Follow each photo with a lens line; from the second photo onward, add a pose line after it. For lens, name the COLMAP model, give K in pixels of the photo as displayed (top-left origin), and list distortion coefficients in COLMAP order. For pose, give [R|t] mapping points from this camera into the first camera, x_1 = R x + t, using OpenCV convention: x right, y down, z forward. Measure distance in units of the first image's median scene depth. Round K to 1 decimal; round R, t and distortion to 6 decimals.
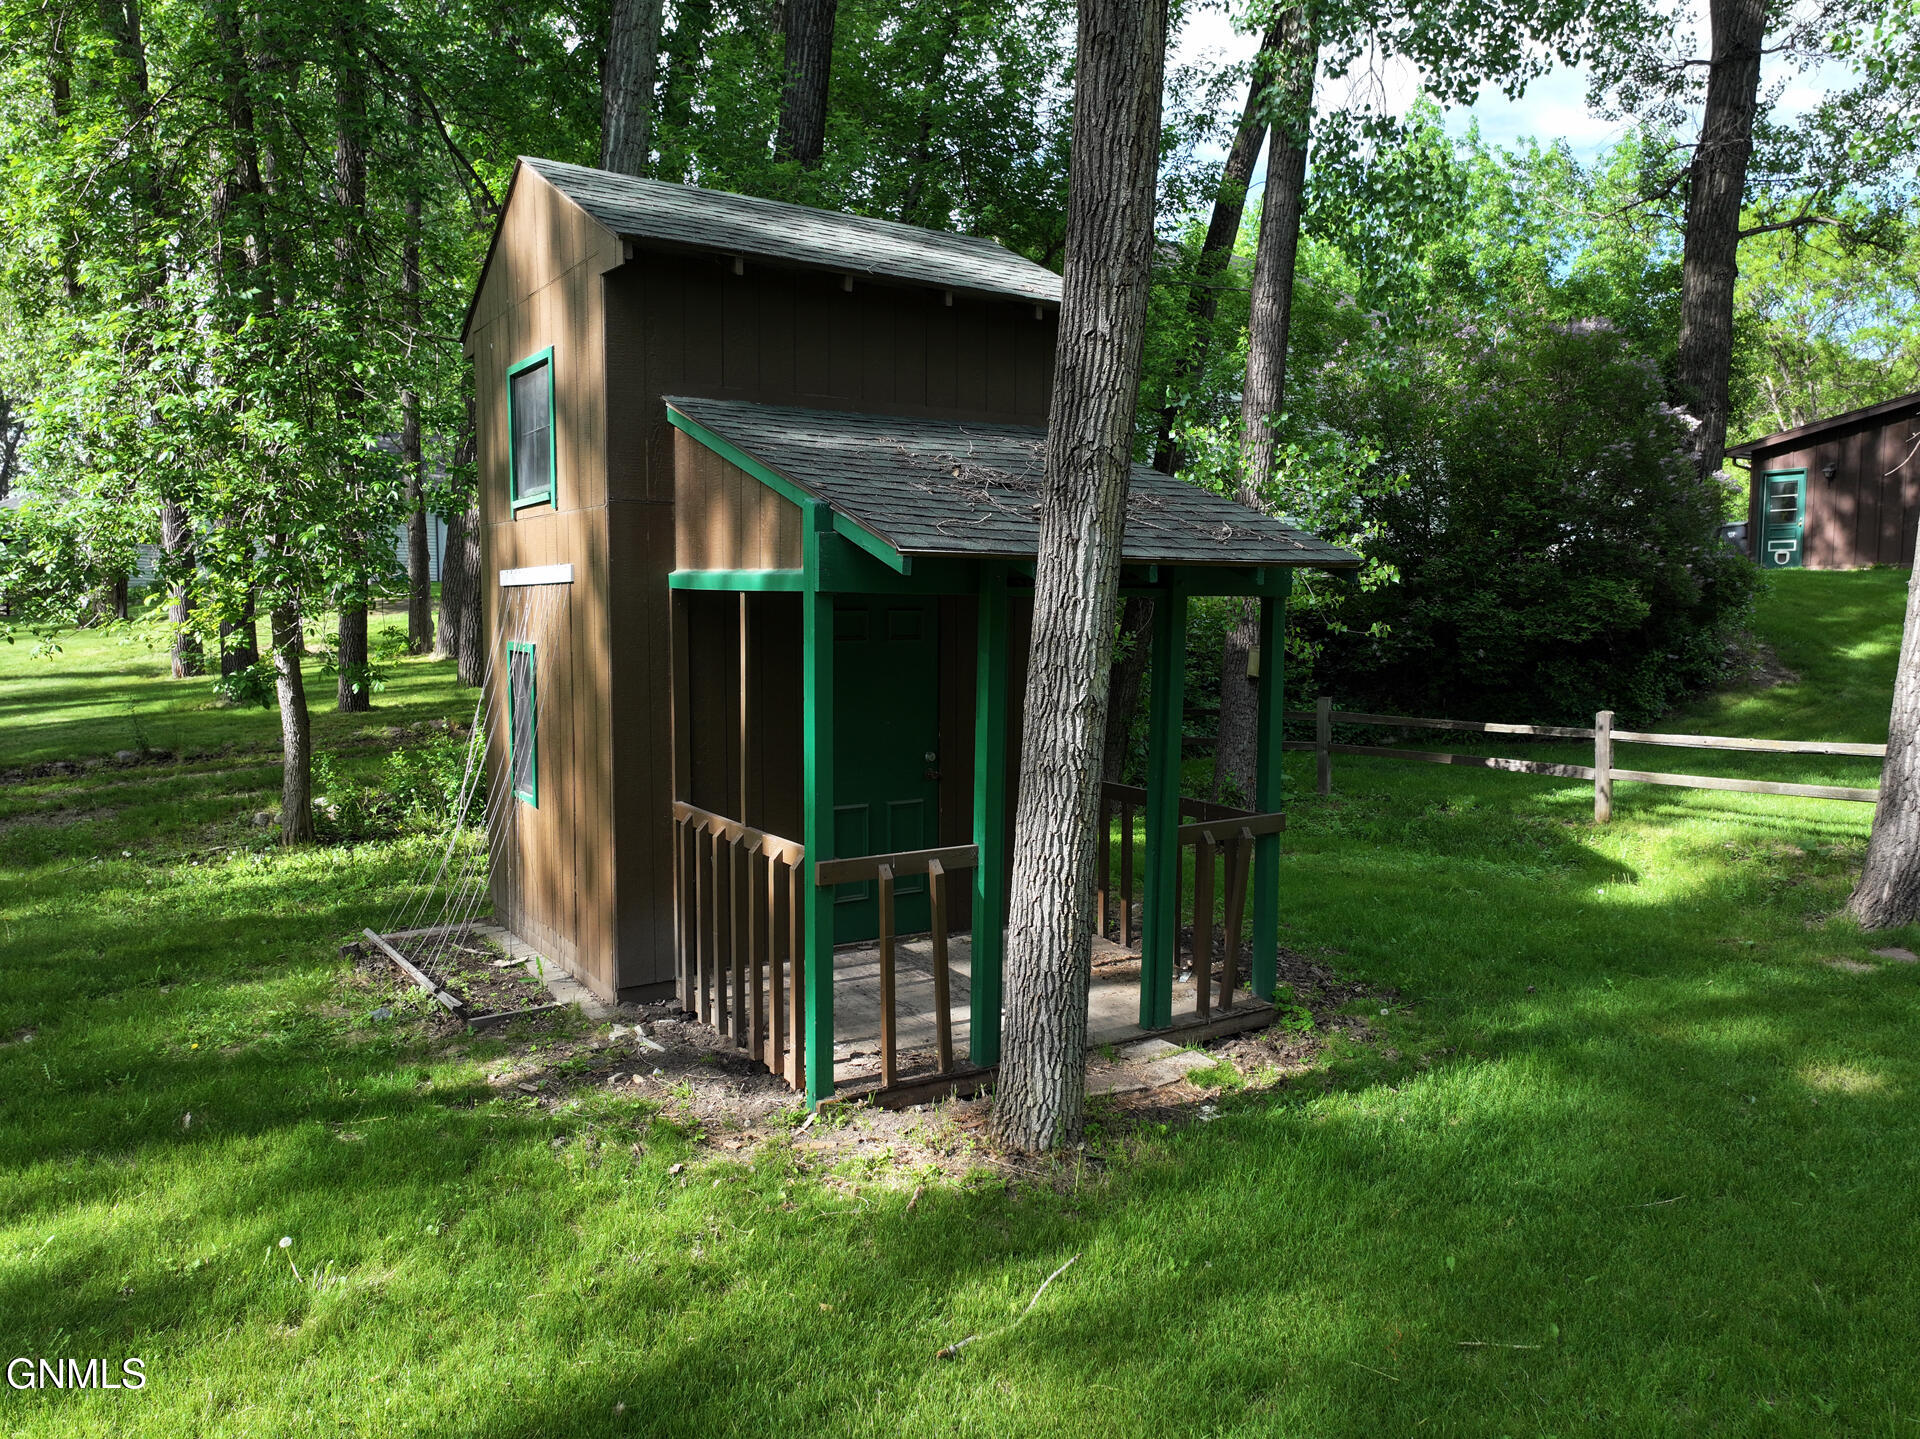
lens RADIAL K [[1342.3, 0, 960.0], [0, 1342.3, 719.5], [0, 0, 1]] dist [0.005629, 0.008915]
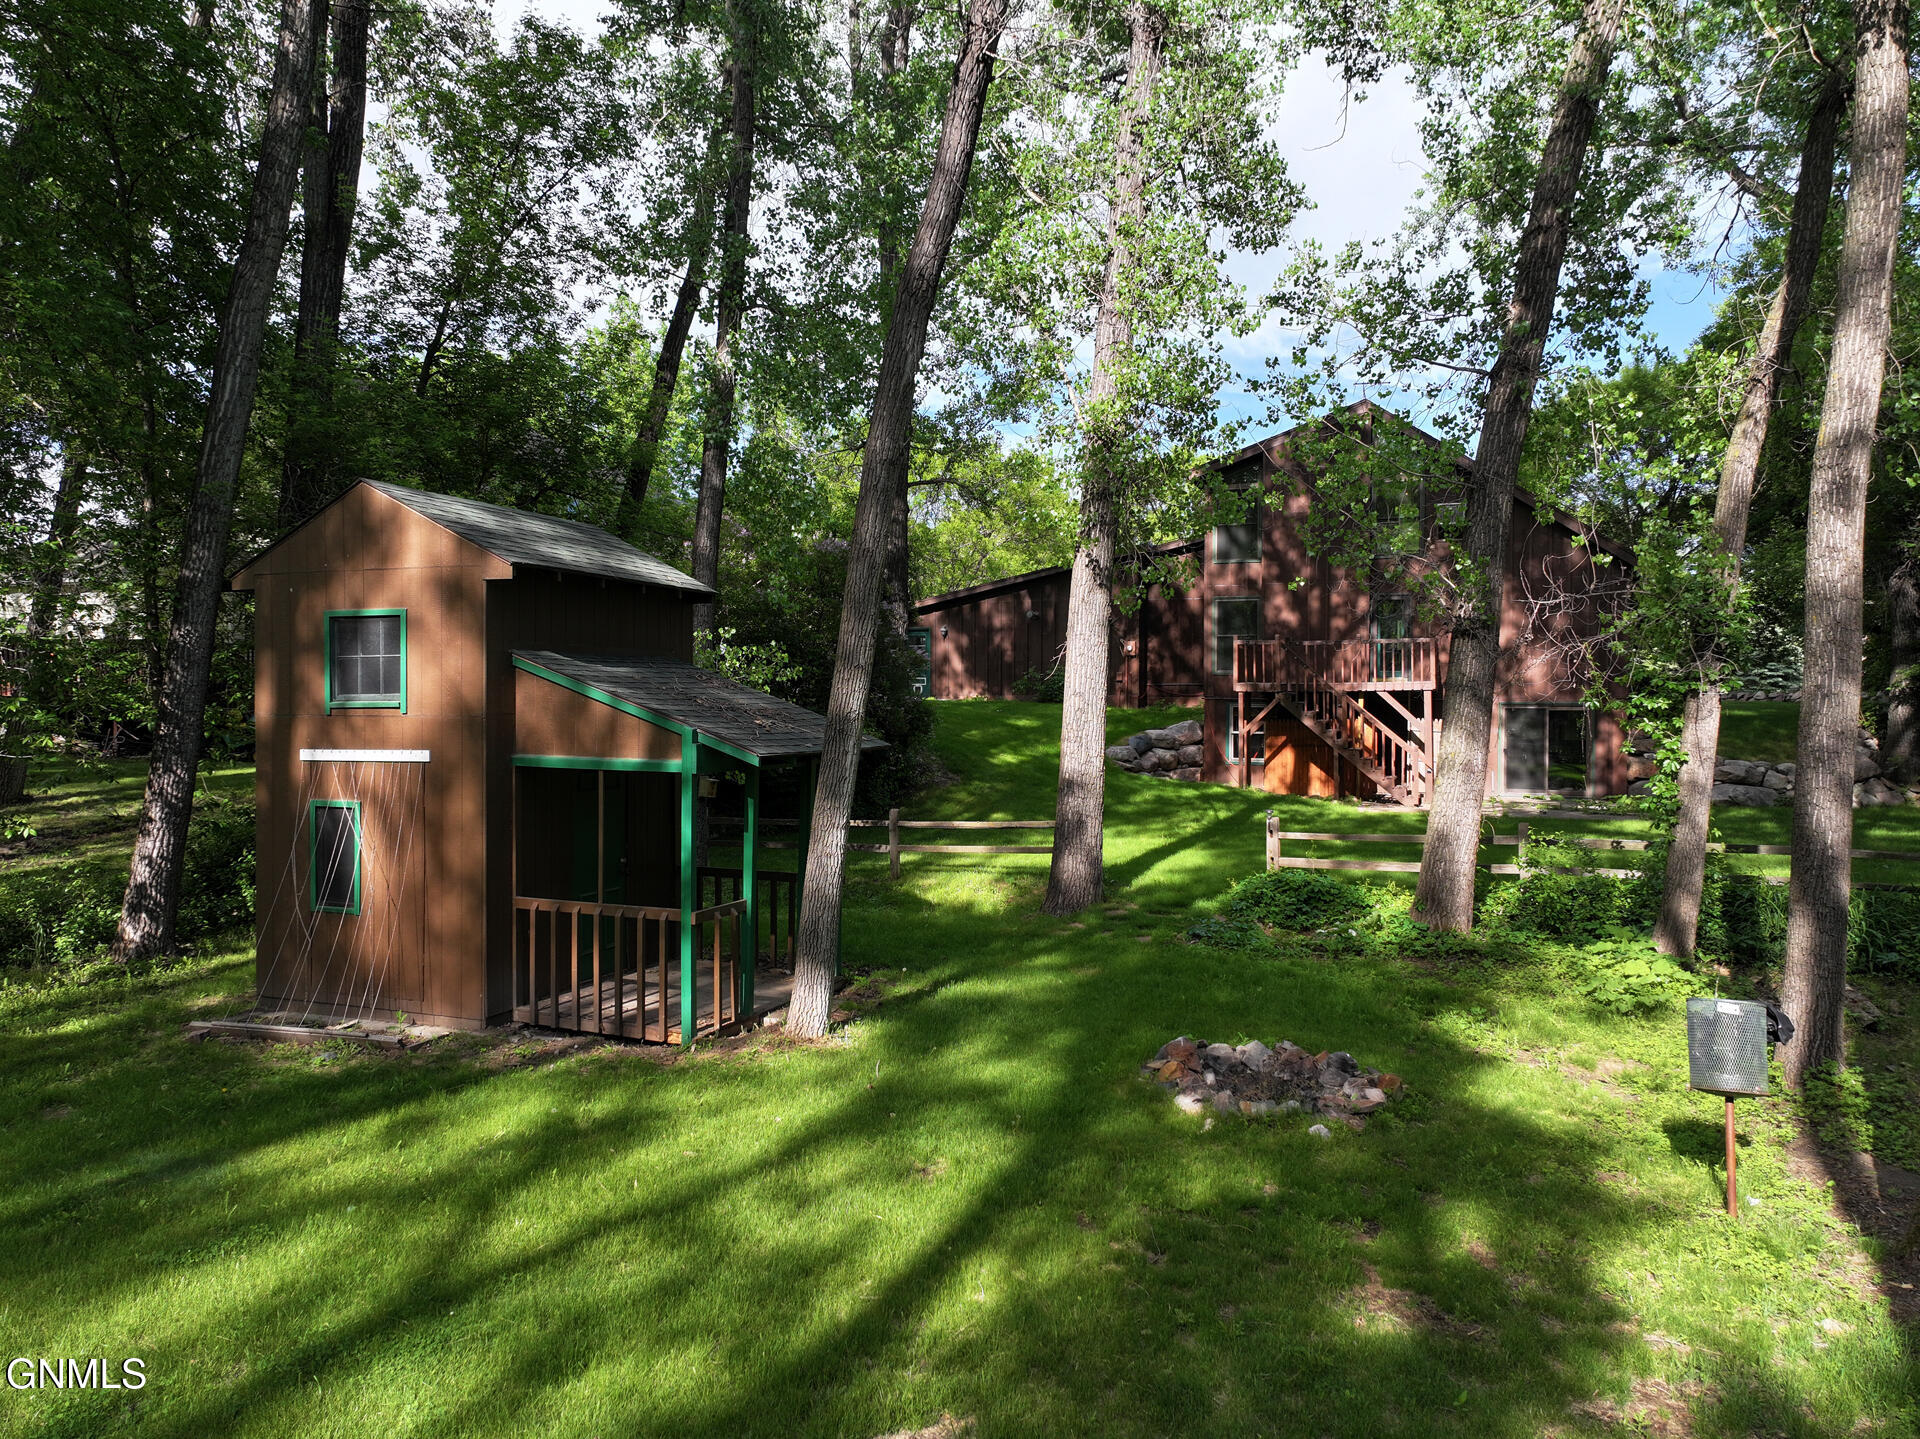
lens RADIAL K [[1342.3, 0, 960.0], [0, 1342.3, 719.5], [0, 0, 1]] dist [0.005629, 0.008915]
pose [[0.786434, -0.038191, 0.616493, -0.787140], [0.062203, 0.997910, -0.017531, -0.091234], [-0.614535, 0.052135, 0.787165, -0.618844]]
